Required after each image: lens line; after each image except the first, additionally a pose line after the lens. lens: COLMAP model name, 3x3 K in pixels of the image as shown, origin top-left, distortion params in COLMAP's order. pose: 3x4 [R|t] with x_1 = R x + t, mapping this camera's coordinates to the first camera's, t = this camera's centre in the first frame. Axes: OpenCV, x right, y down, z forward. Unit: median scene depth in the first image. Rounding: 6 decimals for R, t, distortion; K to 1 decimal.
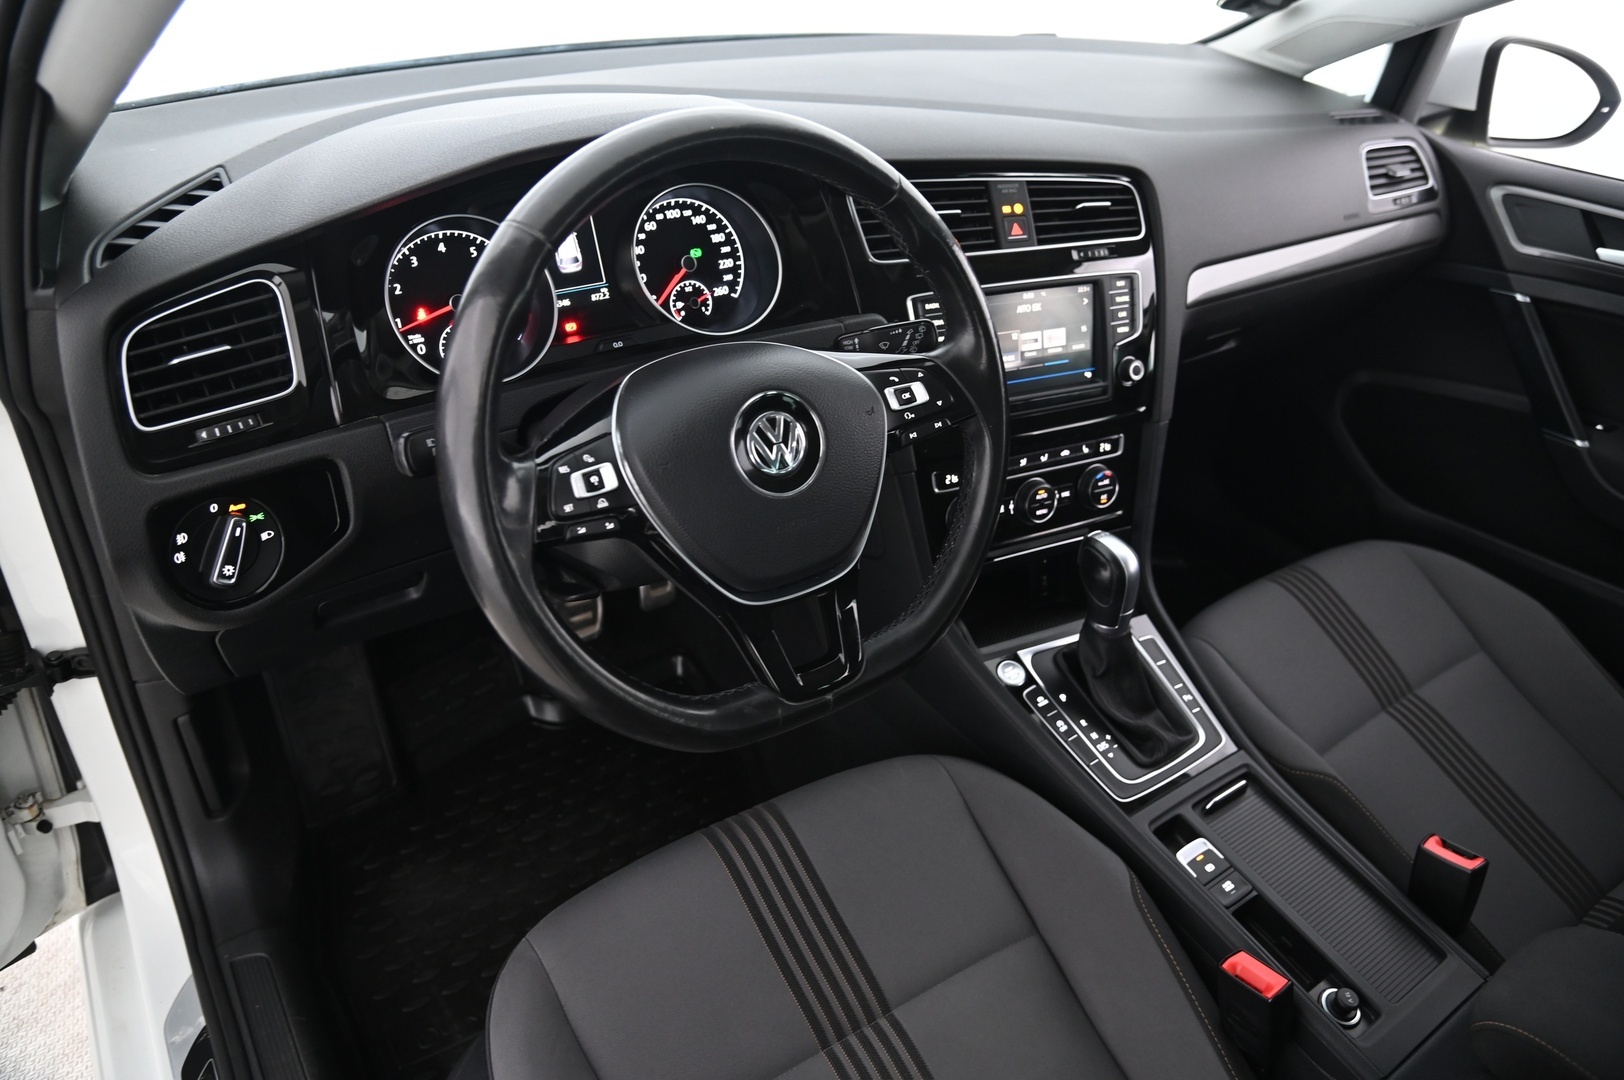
lens RADIAL K [[1095.8, 0, 816.5], [0, 1095.8, 550.2], [0, 0, 1]] dist [-0.129518, 0.073871]
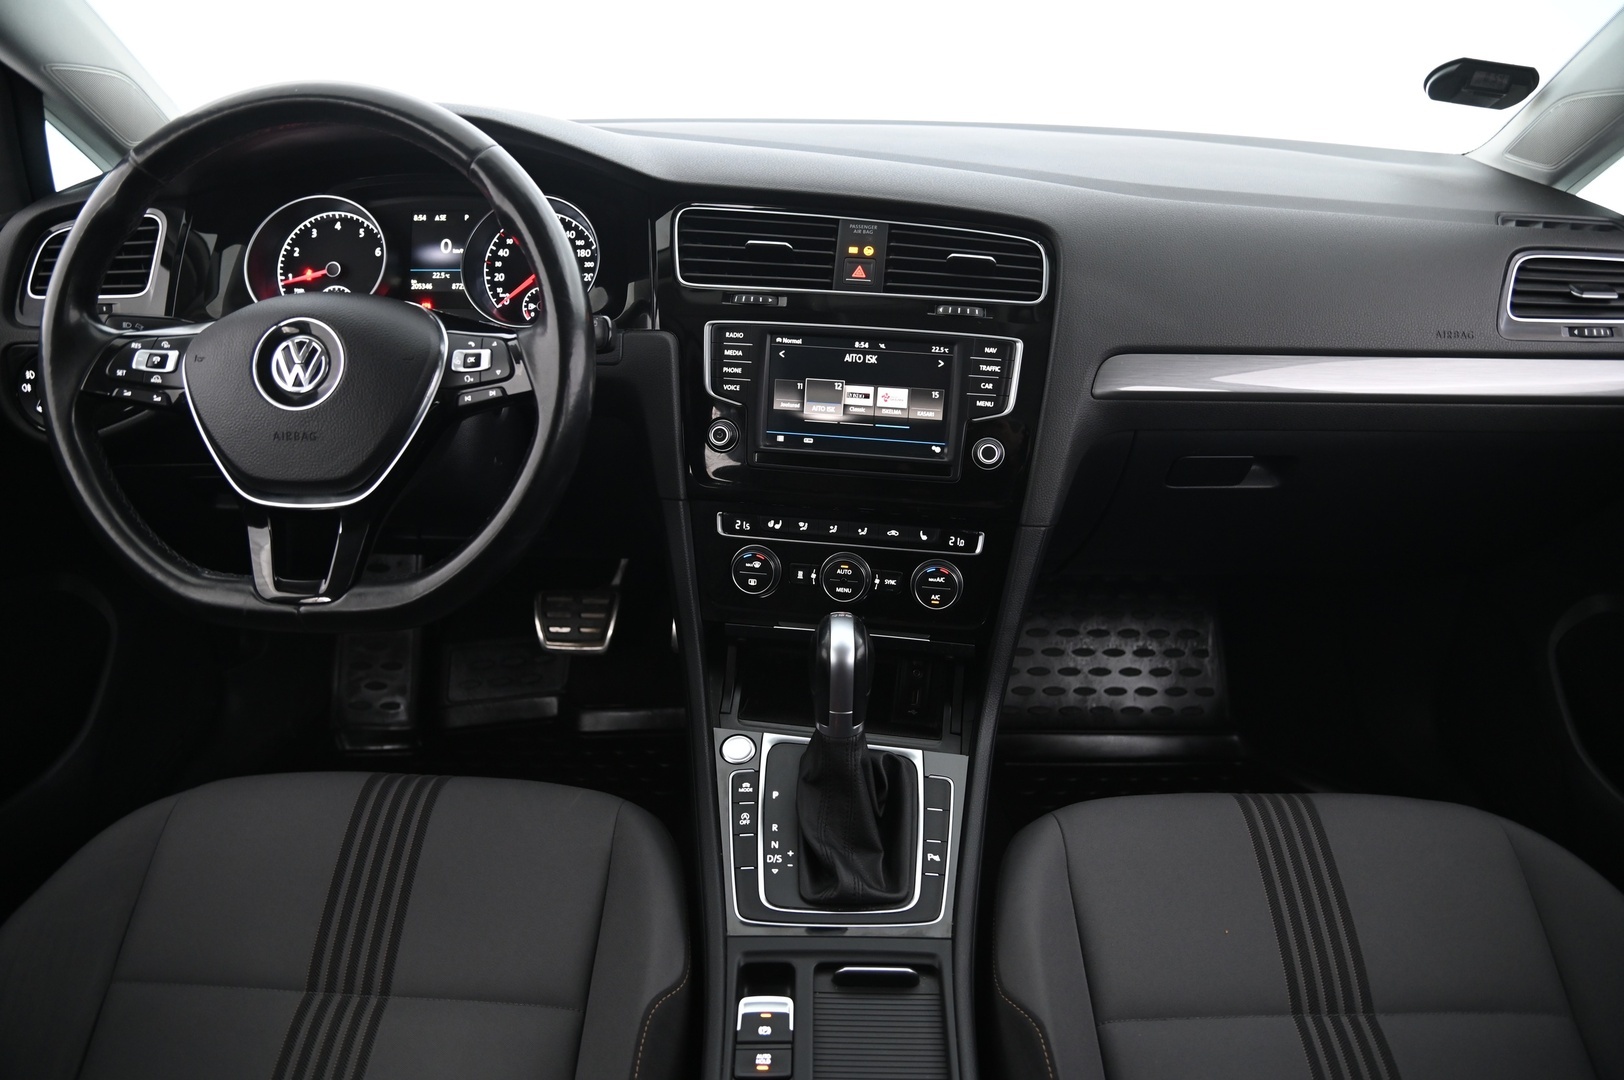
lens RADIAL K [[1095.8, 0, 816.5], [0, 1095.8, 550.2], [0, 0, 1]] dist [-0.129518, 0.073871]
pose [[0.821833, 0.205727, -0.531289, 0.690820], [-0.291312, 0.953146, -0.081542, 0.013002], [0.489621, 0.221784, 0.843258, 0.257803]]
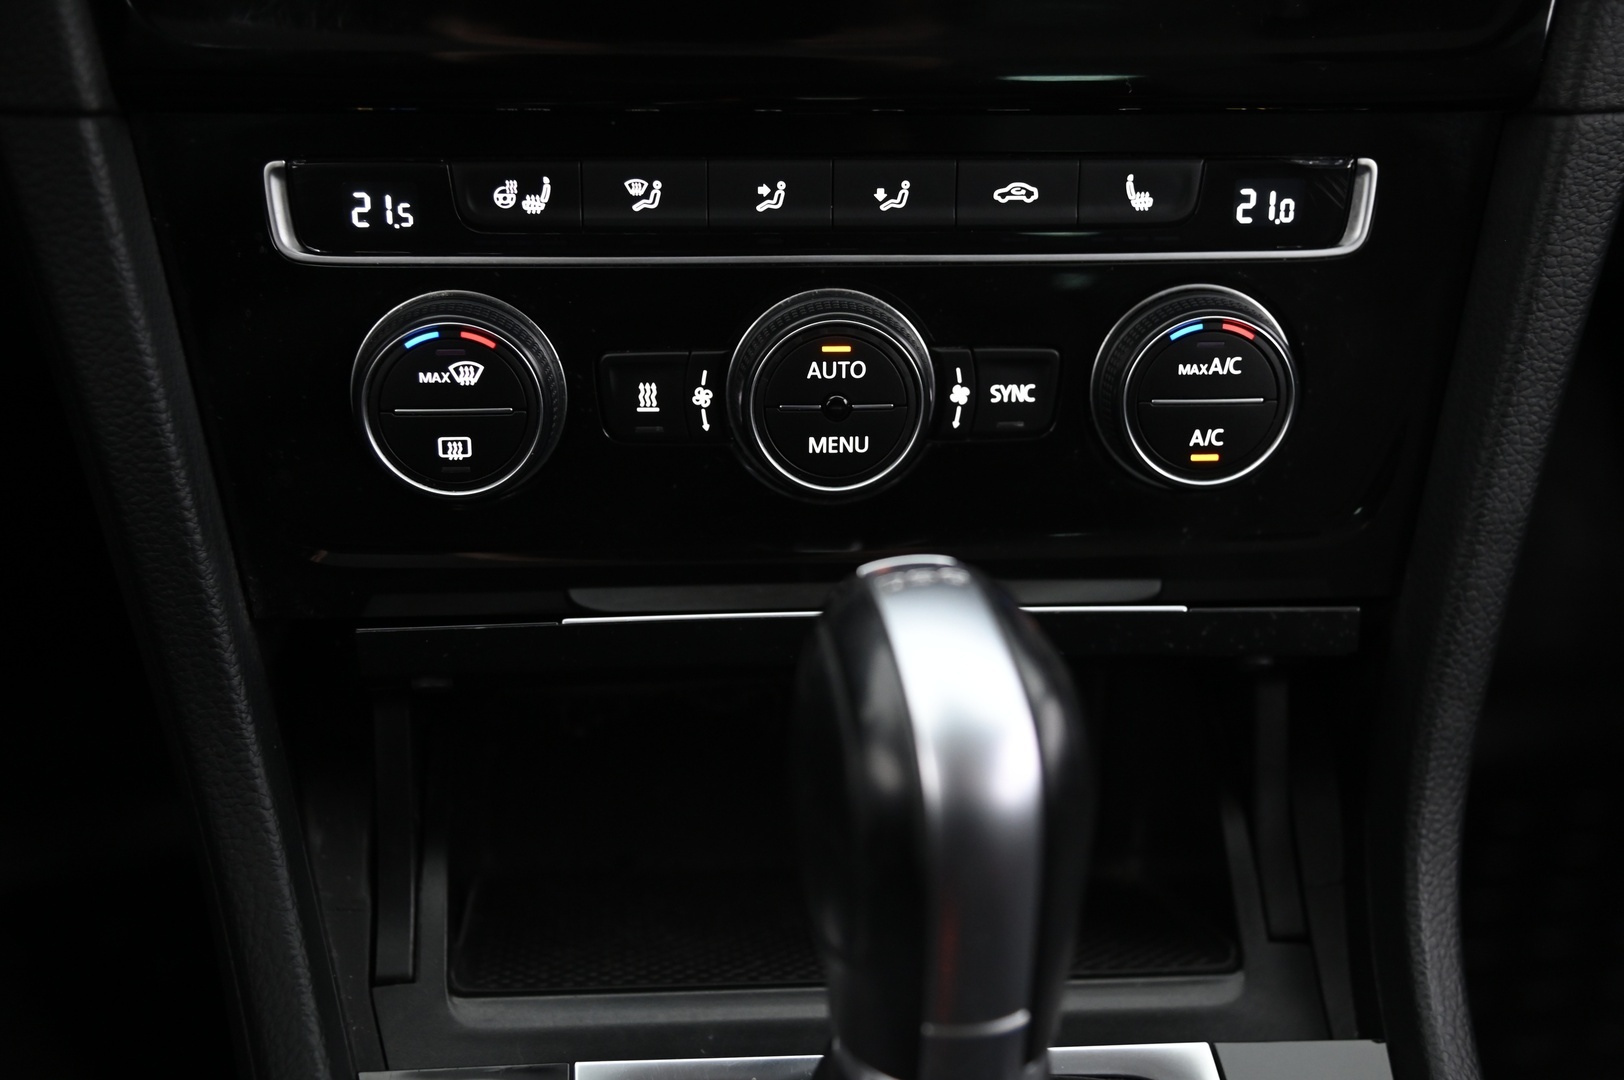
lens RADIAL K [[1955.3, 0, 817.9], [0, 1955.3, 555.0], [0, 0, 1]] dist [0.053390, 0.072411]
pose [[0.924399, 0.175792, -0.338503, 0.359024], [-0.187234, 0.982315, -0.001169, -0.013596], [0.332311, 0.064460, 0.940965, 0.679516]]
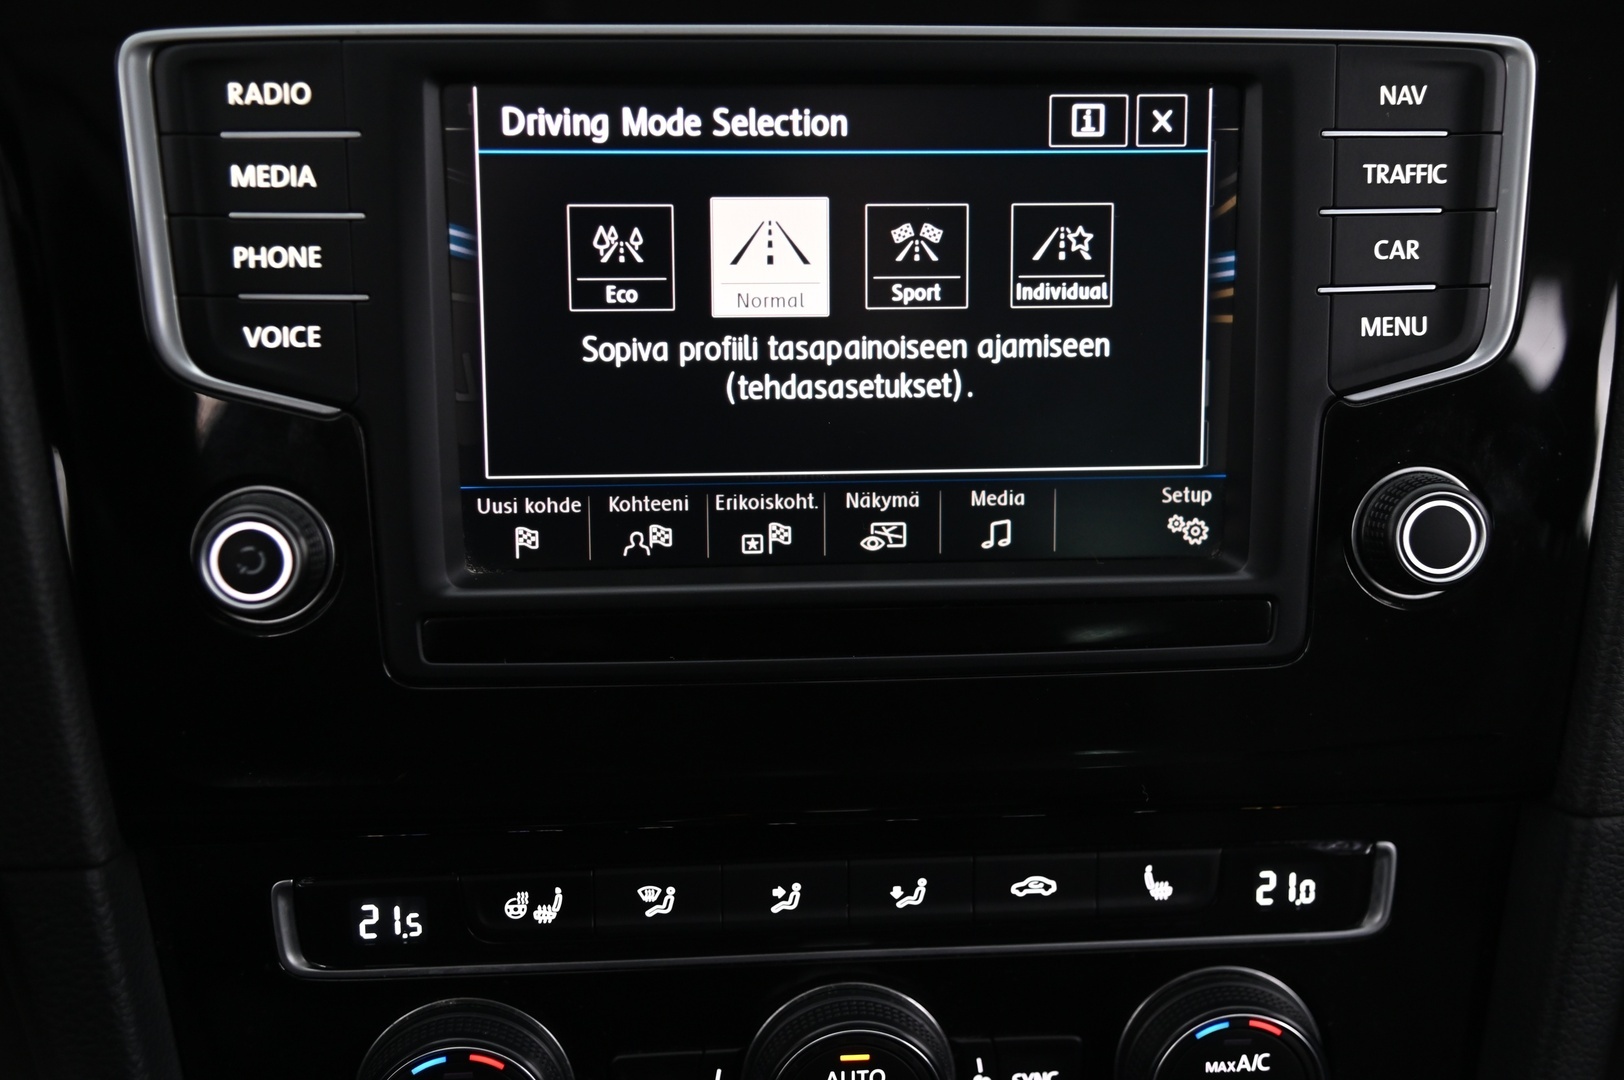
lens RADIAL K [[1955.3, 0, 817.9], [0, 1955.3, 555.0], [0, 0, 1]] dist [0.053390, 0.072411]
pose [[0.929686, 0.126287, -0.346028, 0.335219], [-0.174508, 0.978286, -0.111820, -0.110056], [0.324393, 0.164342, 0.931537, 0.671459]]
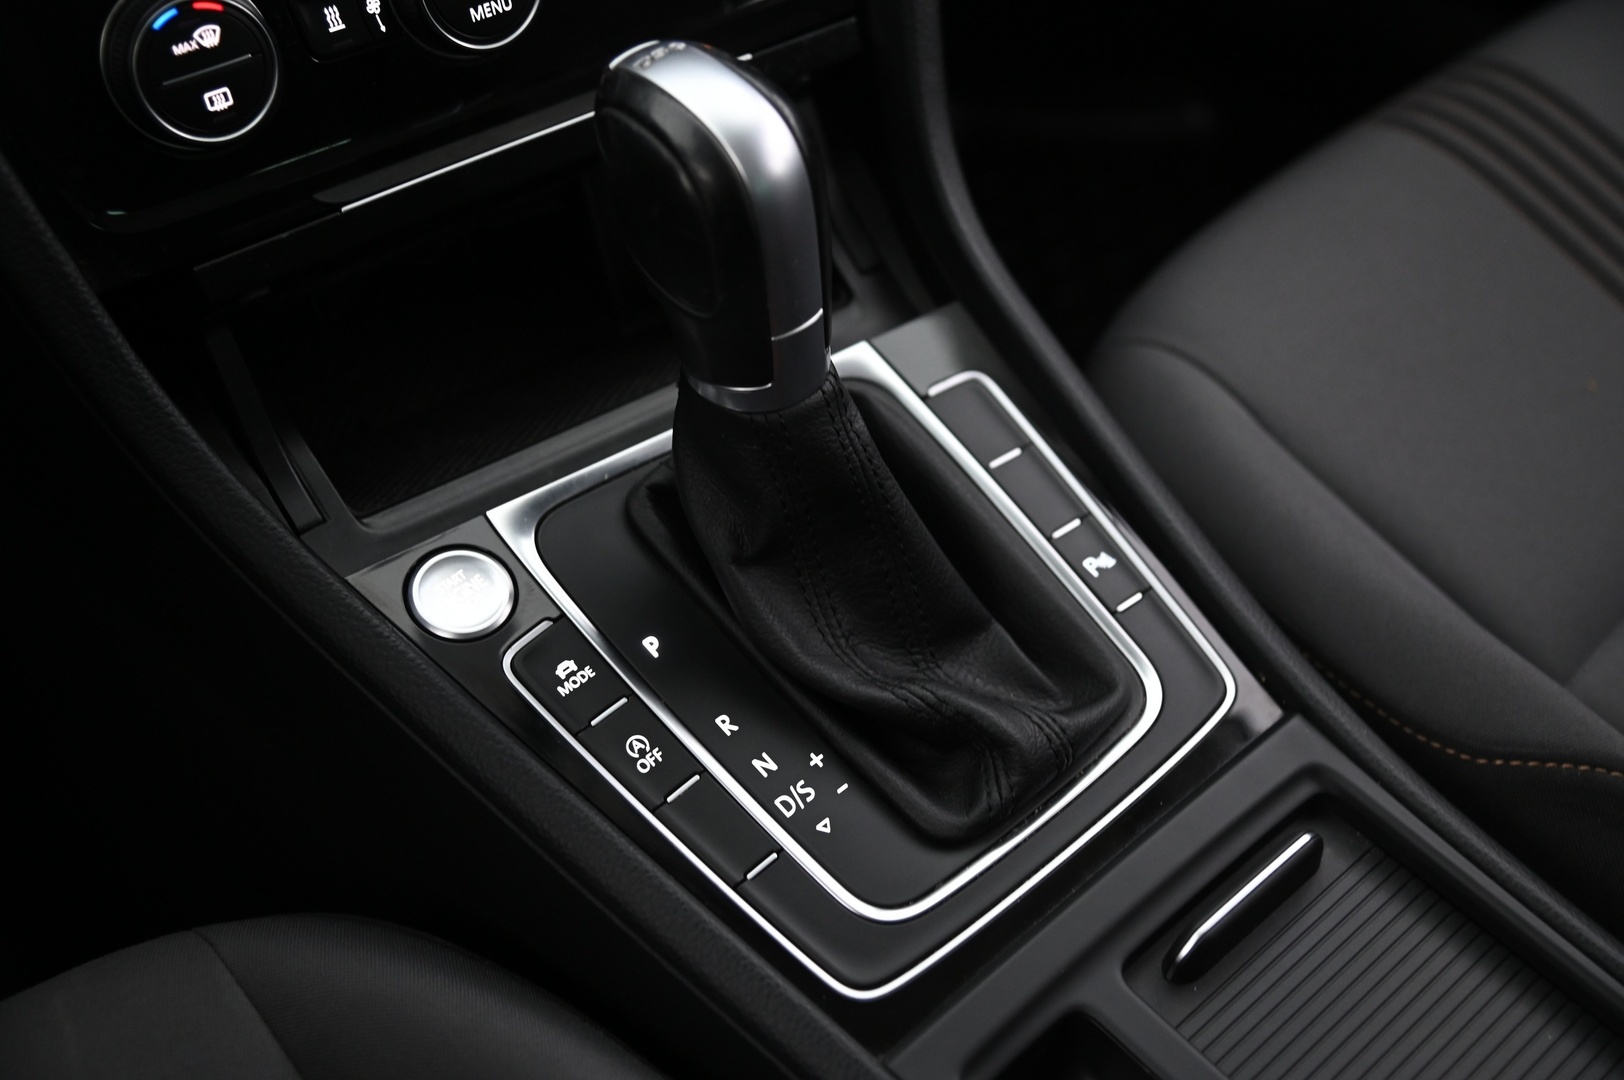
lens RADIAL K [[1955.3, 0, 817.9], [0, 1955.3, 555.0], [0, 0, 1]] dist [0.053390, 0.072411]
pose [[0.984659, -0.169192, 0.042677, 0.260343], [0.159231, 0.971282, 0.176797, 0.027101], [-0.071364, -0.167289, 0.983322, 0.500185]]
